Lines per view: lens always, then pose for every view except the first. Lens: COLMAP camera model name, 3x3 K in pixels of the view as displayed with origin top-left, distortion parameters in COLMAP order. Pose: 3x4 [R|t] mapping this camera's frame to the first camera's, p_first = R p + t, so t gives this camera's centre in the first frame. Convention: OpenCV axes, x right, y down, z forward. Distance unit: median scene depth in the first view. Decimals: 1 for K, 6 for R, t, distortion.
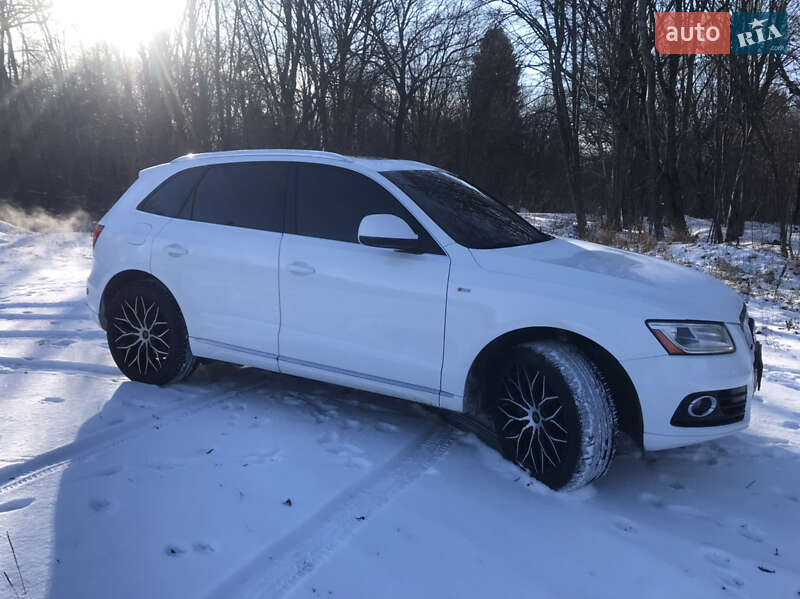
lens RADIAL K [[668.8, 0, 395.6], [0, 668.8, 298.0], [0, 0, 1]] dist [0.018447, -0.012775]
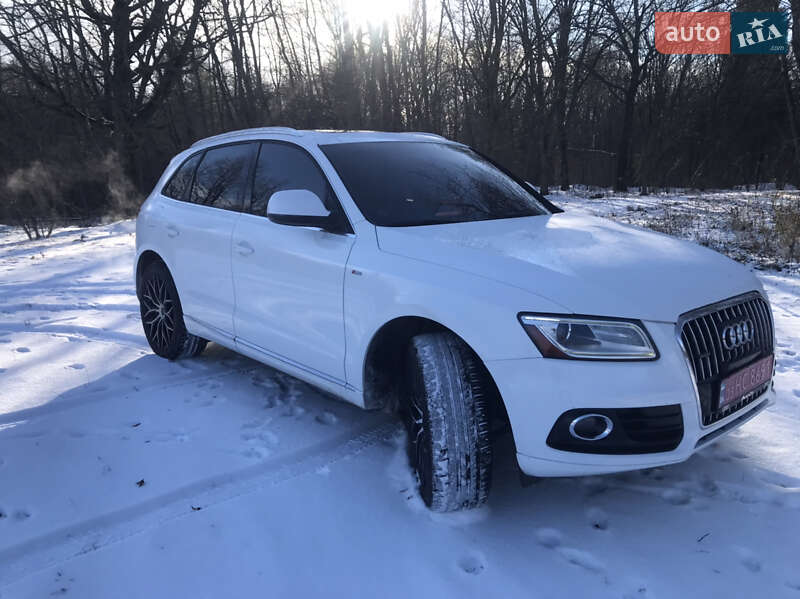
lens RADIAL K [[668.8, 0, 395.6], [0, 668.8, 298.0], [0, 0, 1]] dist [0.018447, -0.012775]
pose [[0.933756, 0.029118, -0.356725, 0.455047], [-0.022017, 0.999471, 0.023951, -0.000300], [0.357234, -0.014510, 0.933902, 0.176642]]
